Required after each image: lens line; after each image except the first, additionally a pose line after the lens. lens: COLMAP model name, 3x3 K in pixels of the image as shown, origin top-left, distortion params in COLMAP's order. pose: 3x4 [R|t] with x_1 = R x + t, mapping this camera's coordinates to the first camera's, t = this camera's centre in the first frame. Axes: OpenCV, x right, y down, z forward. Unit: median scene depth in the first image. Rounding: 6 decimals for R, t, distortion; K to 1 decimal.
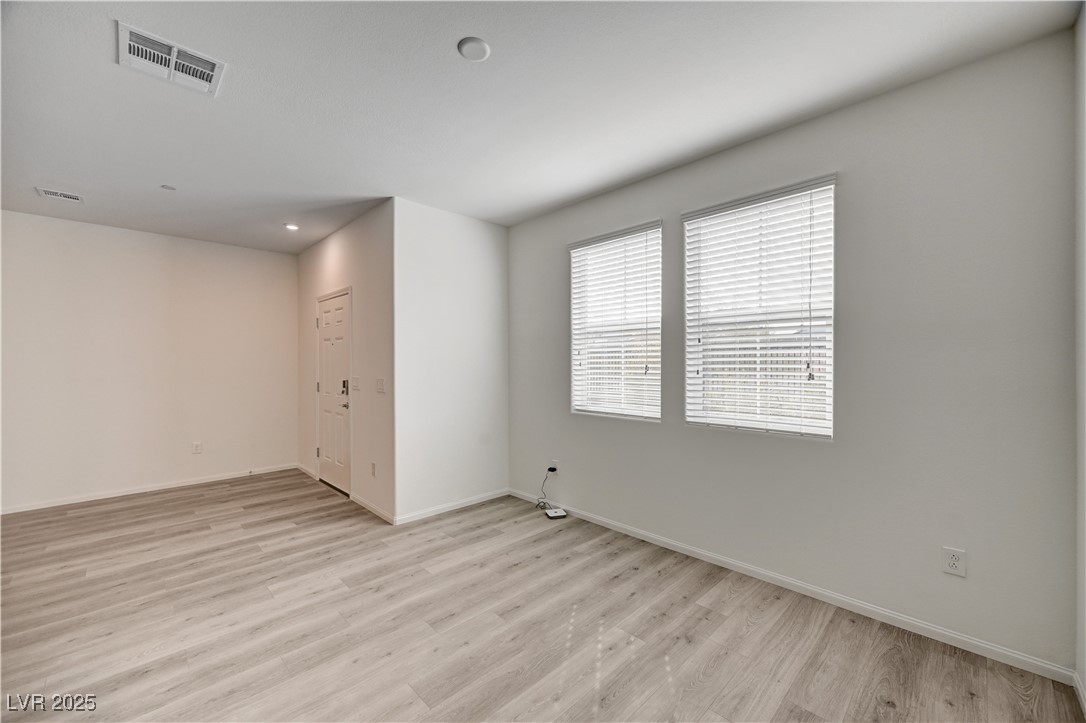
lens RADIAL K [[427.2, 0, 545.9], [0, 427.2, 366.9], [0, 0, 1]] dist [0.001461, 0.000326]
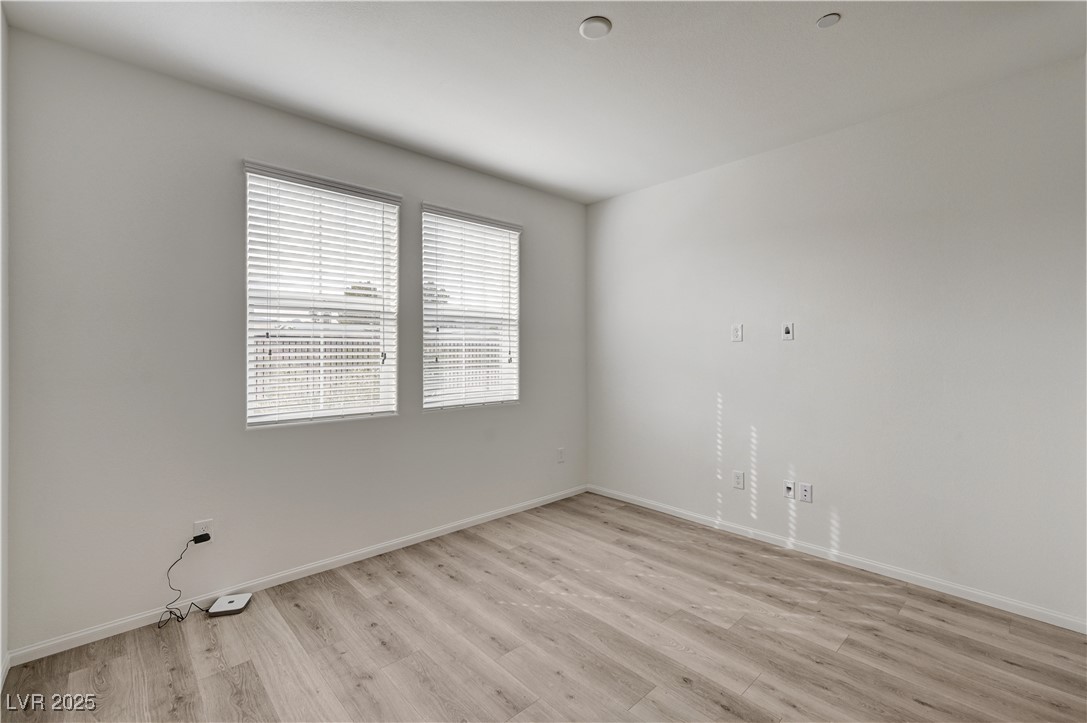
lens RADIAL K [[473.6, 0, 548.2], [0, 473.6, 350.2], [0, 0, 1]] dist [0.008987, 0.000593]
pose [[0.027169, 0.005556, 0.999615, -0.809303], [0.012368, 0.999906, -0.005893, 0.000433], [-0.999554, 0.012523, 0.027098, 0.694284]]
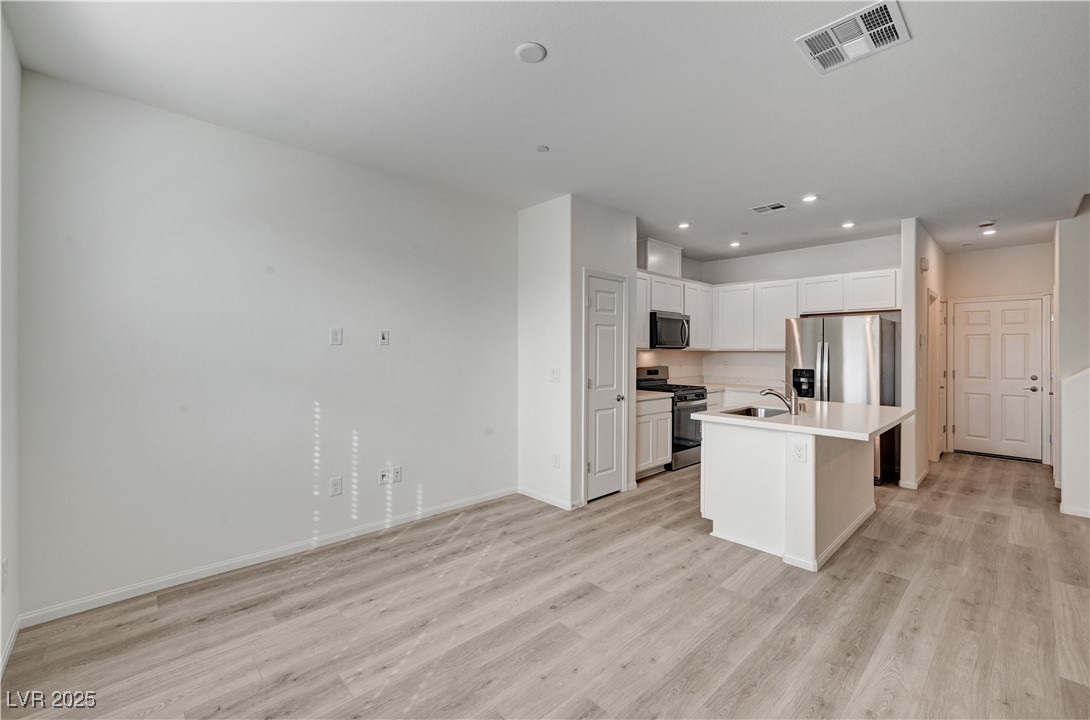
lens RADIAL K [[453.3, 0, 548.4], [0, 453.3, 351.3], [0, 0, 1]] dist [0.000850, 0.000836]
pose [[-0.999730, -0.001671, 0.023172, -0.151571], [-0.001501, 0.999972, 0.007349, -0.015985], [-0.023184, 0.007313, -0.999704, 1.347818]]
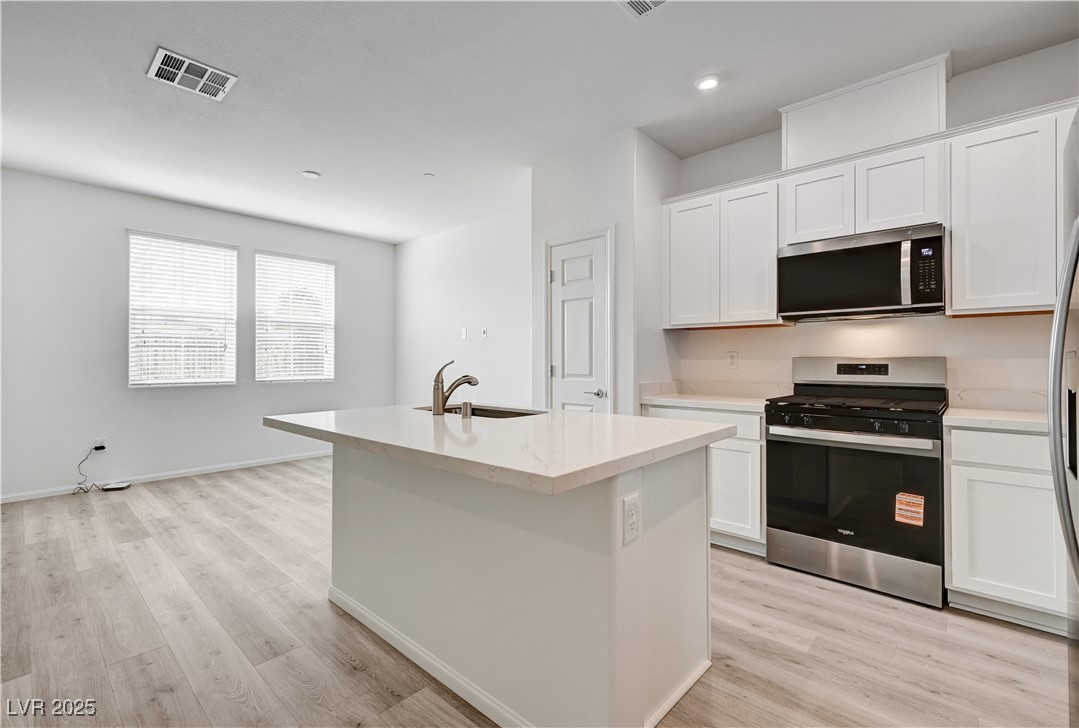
lens RADIAL K [[478.8, 0, 532.5], [0, 478.8, 359.6], [0, 0, 1]] dist [0.003862, 0.000421]
pose [[-0.041502, 0.004788, 0.999127, -1.514294], [0.009868, 0.999942, -0.004382, 0.068421], [-0.999090, 0.009678, -0.041546, 0.063296]]
